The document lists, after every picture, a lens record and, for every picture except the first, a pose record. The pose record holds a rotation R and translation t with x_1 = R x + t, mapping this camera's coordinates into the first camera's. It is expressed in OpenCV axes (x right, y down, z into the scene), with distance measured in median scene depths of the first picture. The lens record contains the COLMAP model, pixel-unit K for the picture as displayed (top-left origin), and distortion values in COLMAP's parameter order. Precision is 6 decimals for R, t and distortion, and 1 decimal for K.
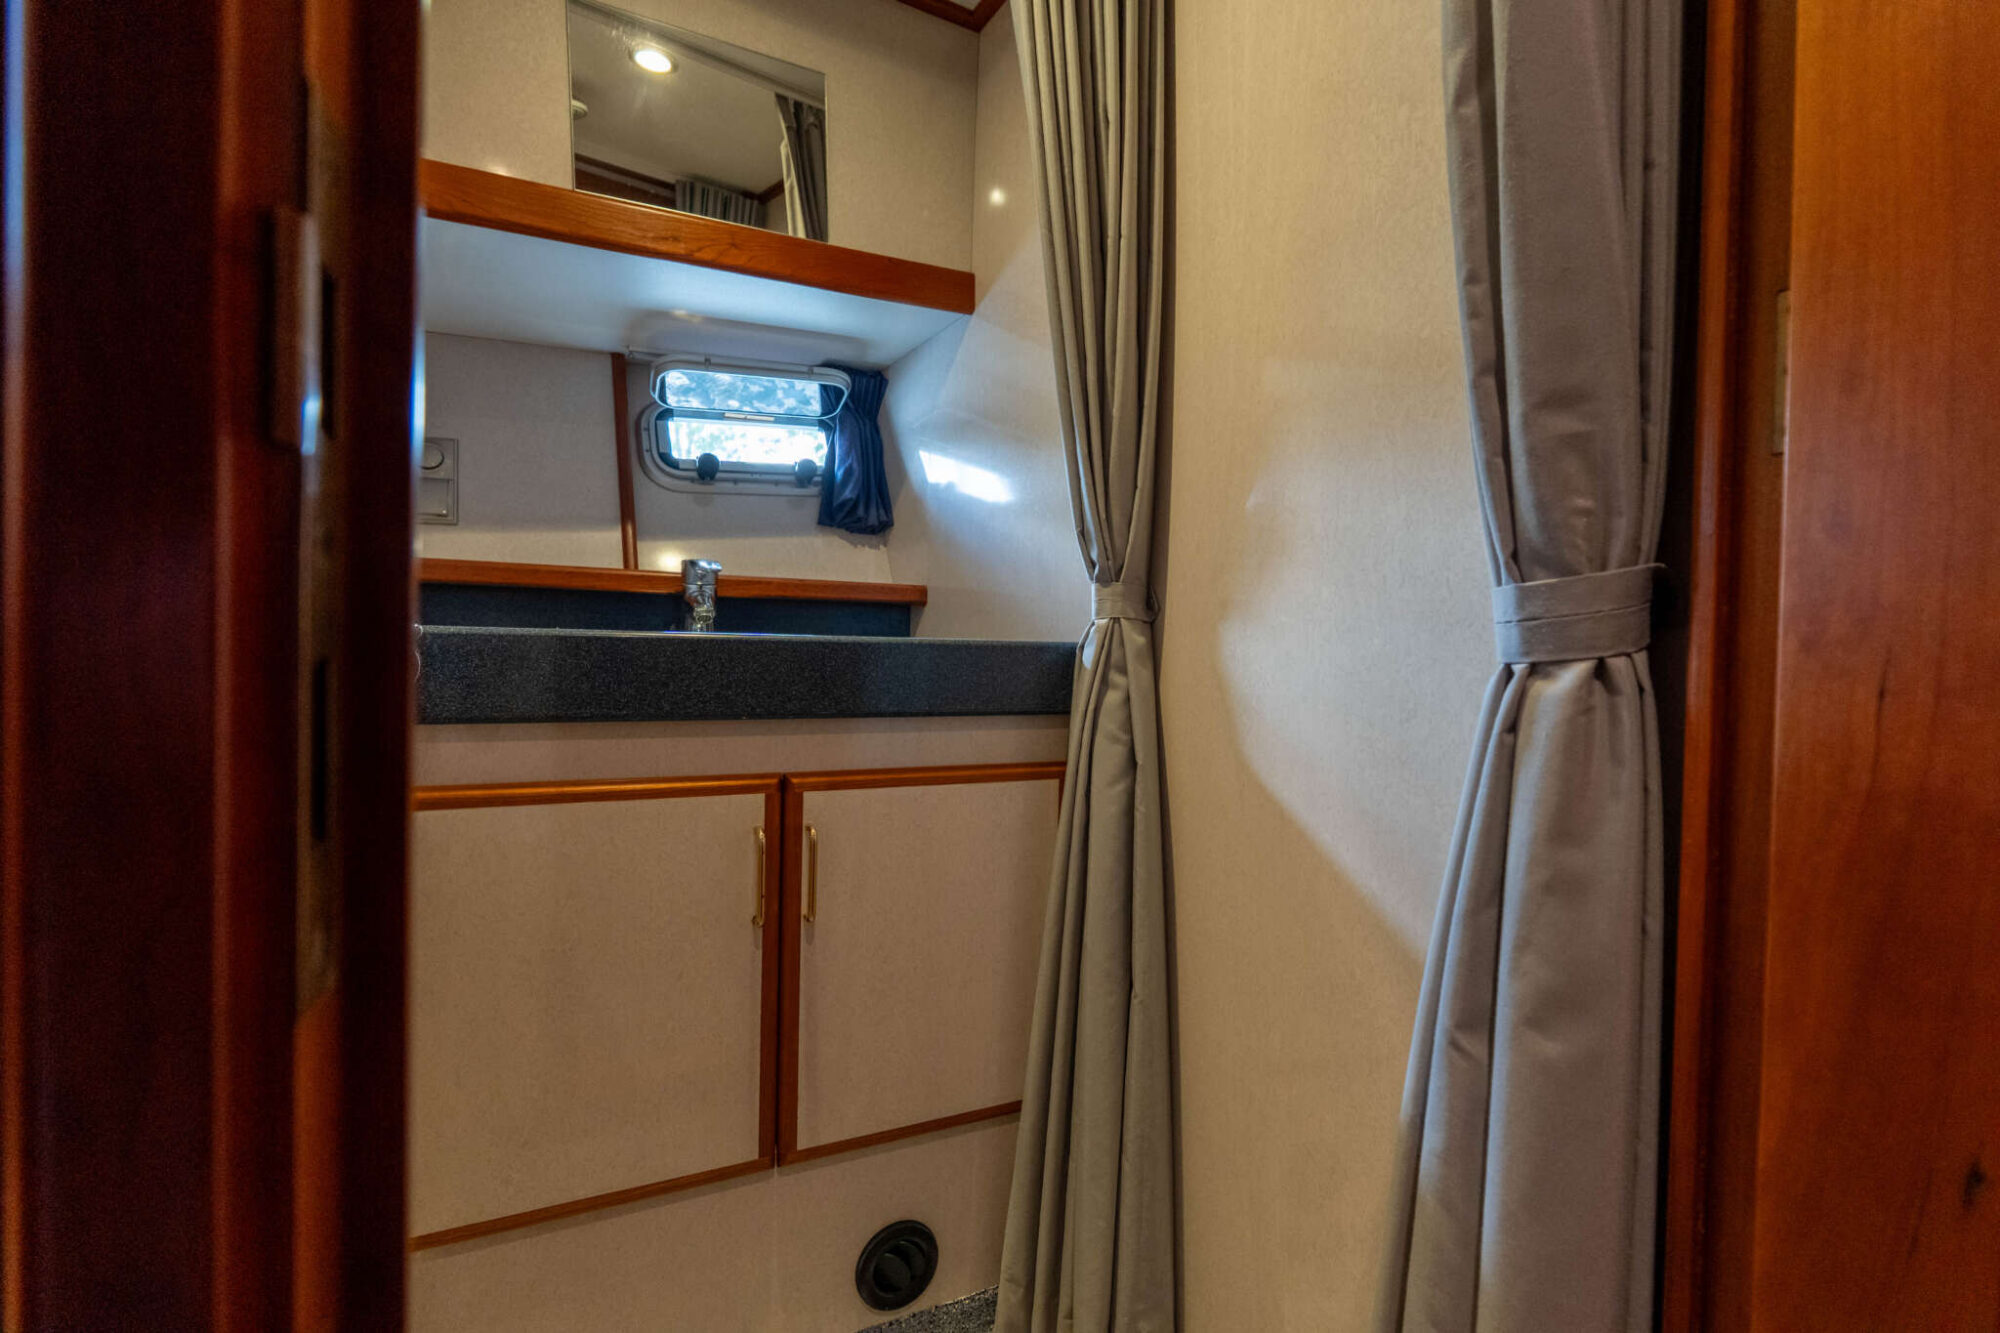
lens RADIAL K [[848.9, 0, 994.0], [0, 848.9, 667.7], [0, 0, 1]] dist [-0.000568, -0.001178]
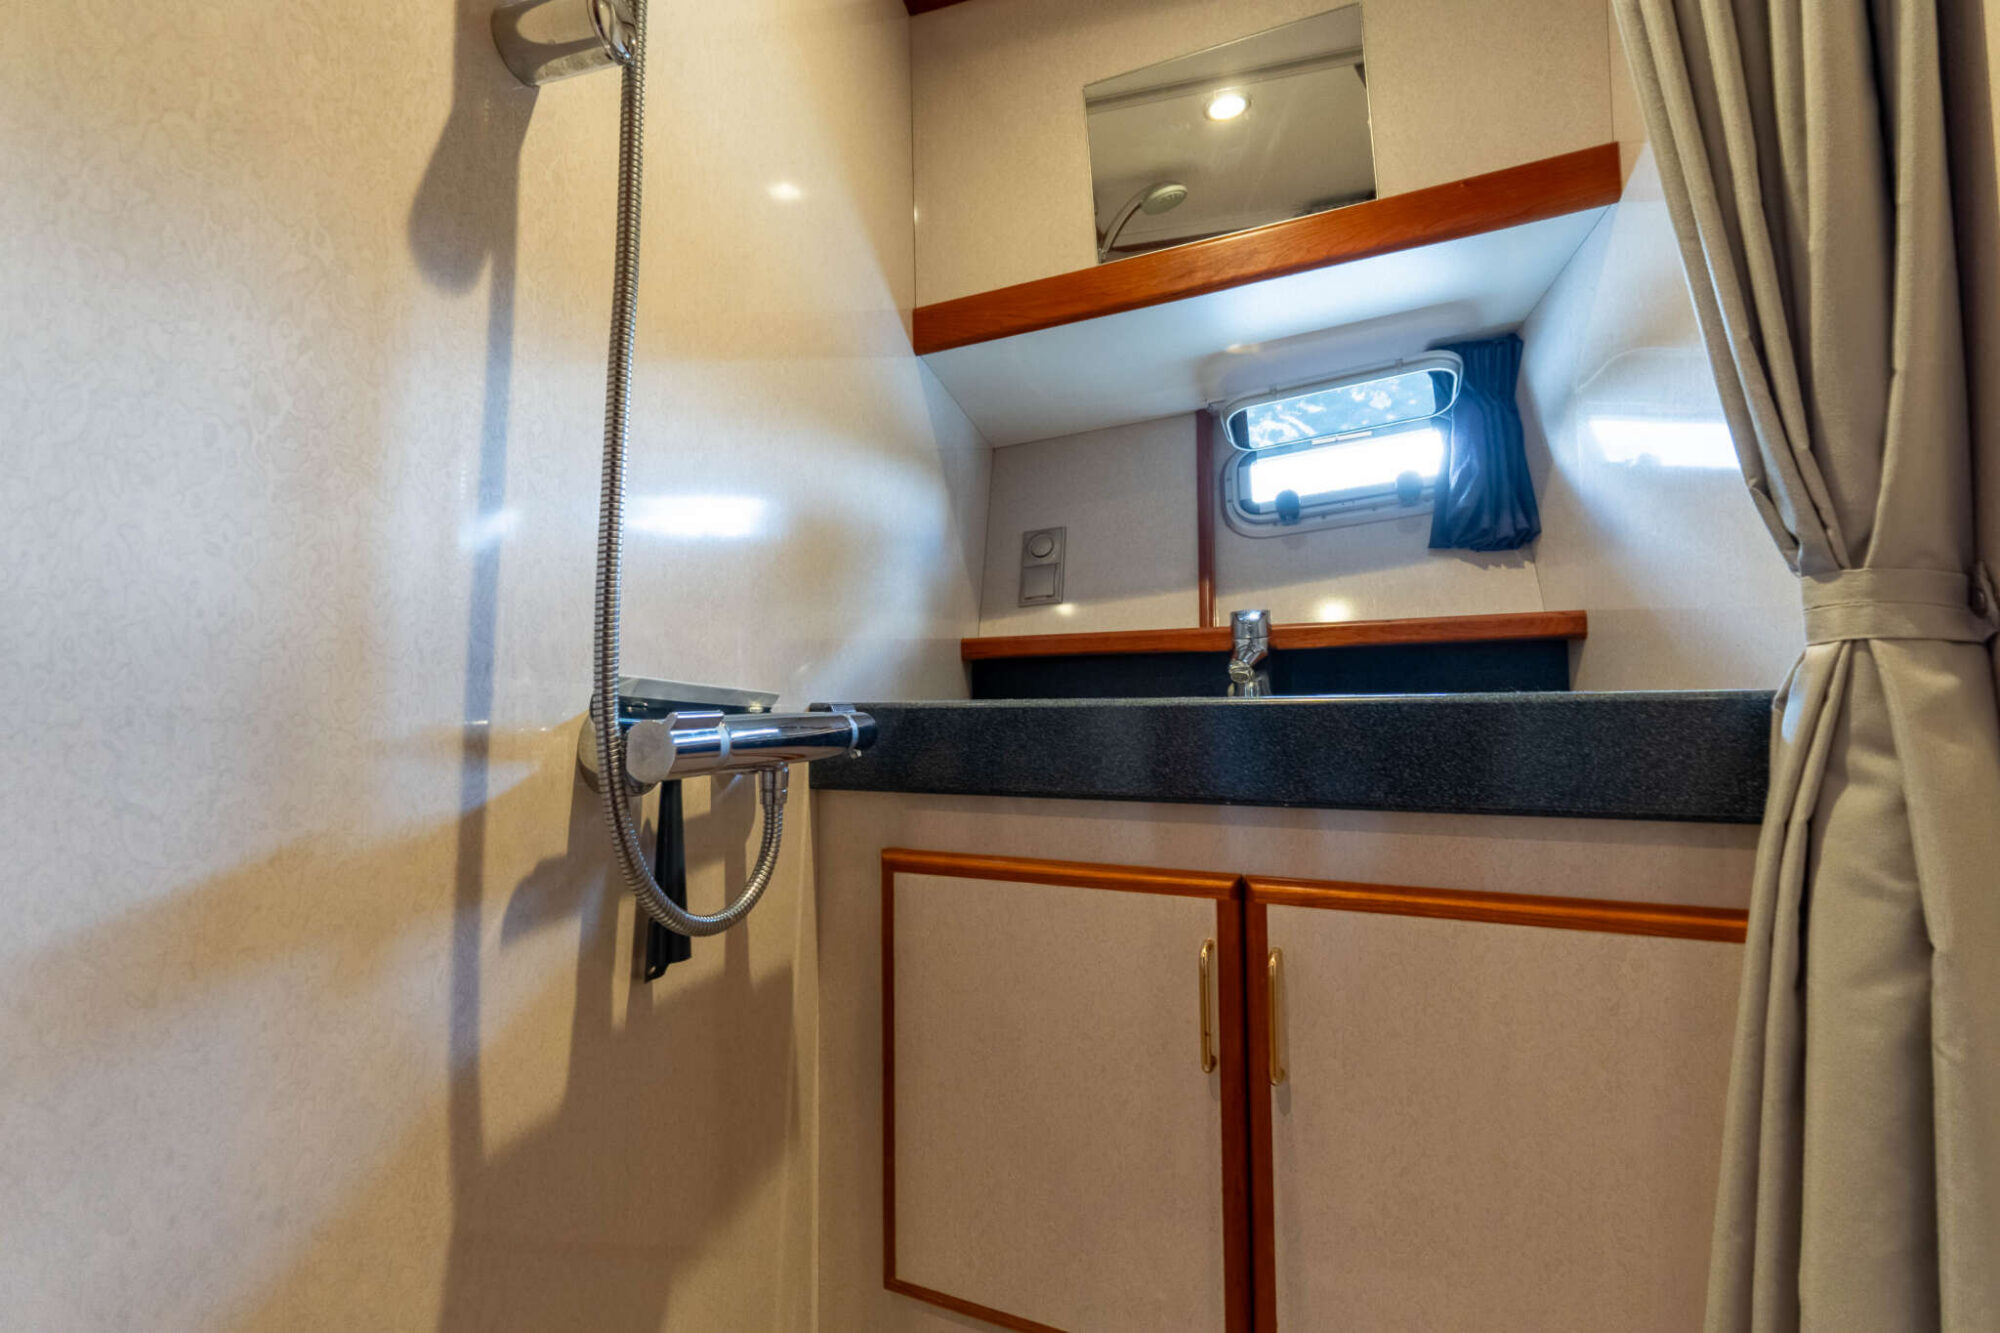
lens RADIAL K [[848.9, 0, 1001.1], [0, 848.9, 659.6], [0, 0, 1]] dist [-0.000568, -0.001178]
pose [[0.647682, -0.065304, -0.759107, 0.158993], [0.010691, 0.997001, -0.076647, -0.011710], [0.761836, 0.041527, 0.646438, 0.240819]]
